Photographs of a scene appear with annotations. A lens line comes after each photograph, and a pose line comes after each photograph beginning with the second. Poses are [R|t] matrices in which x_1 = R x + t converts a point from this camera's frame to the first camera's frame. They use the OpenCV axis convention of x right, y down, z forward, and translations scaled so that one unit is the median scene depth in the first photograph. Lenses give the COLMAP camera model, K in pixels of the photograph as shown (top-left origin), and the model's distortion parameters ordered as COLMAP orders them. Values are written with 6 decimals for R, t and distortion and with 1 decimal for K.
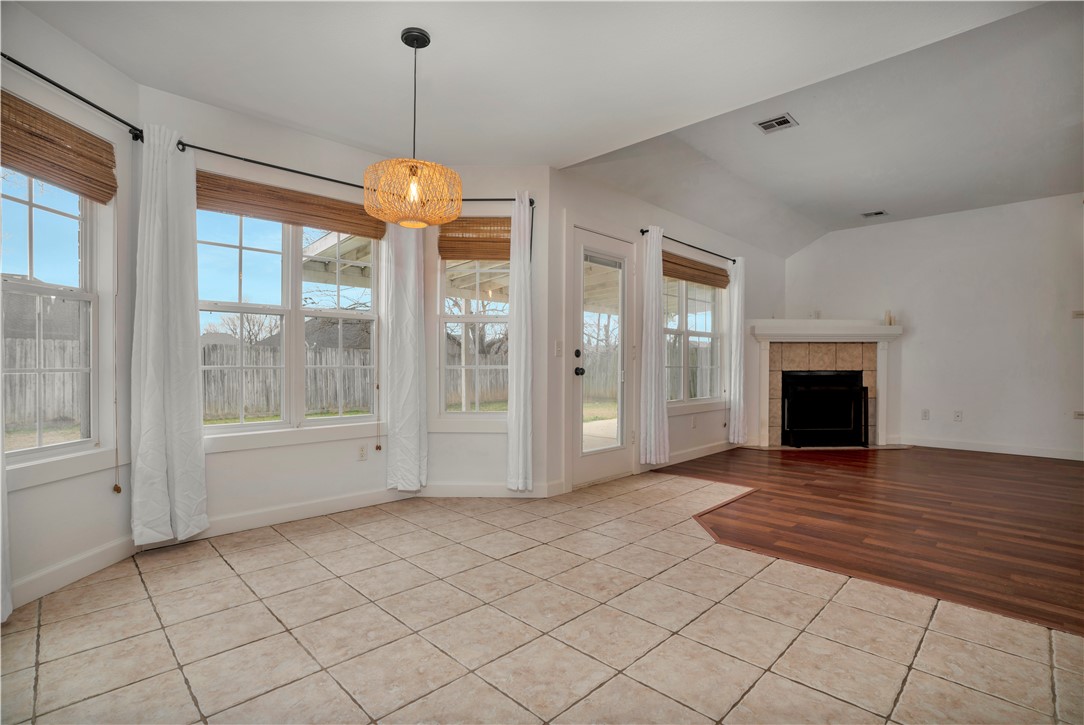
lens RADIAL K [[514.2, 0, 545.0], [0, 514.2, 372.1], [0, 0, 1]] dist [-0.072341, 0.026861]
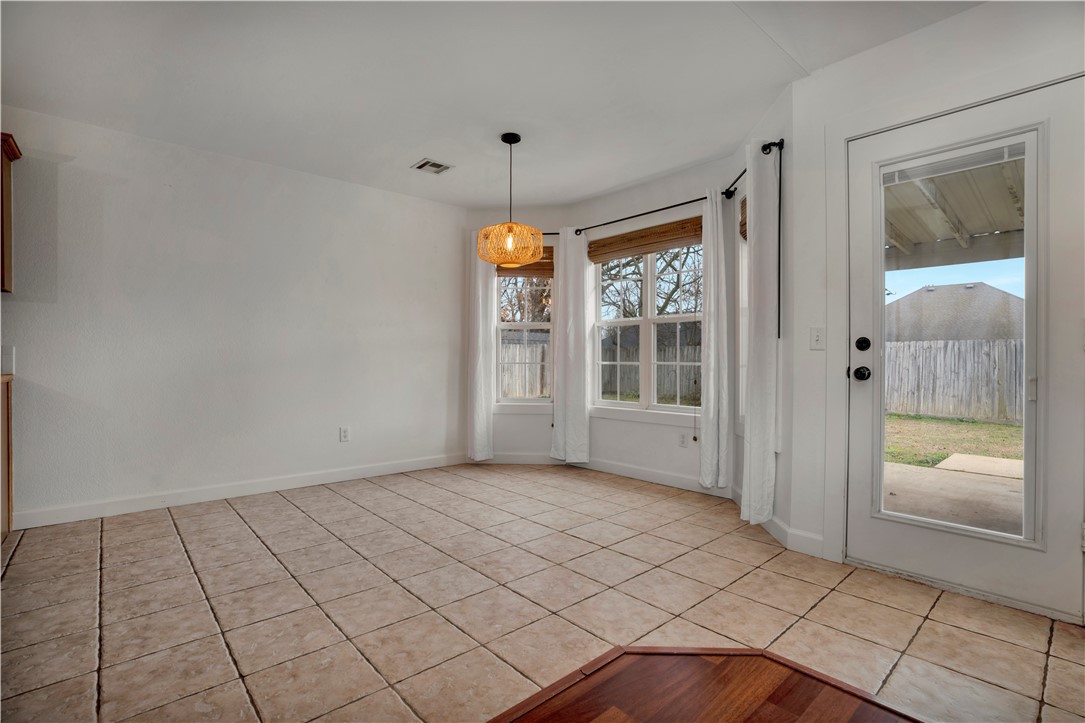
lens RADIAL K [[507.7, 0, 546.7], [0, 507.7, 362.0], [0, 0, 1]] dist [-0.071085, 0.026154]
pose [[-0.051966, 0.001763, -0.998647, 0.461289], [-0.019828, 0.999800, 0.002796, -0.006271], [0.998452, 0.019946, -0.051921, 0.454159]]
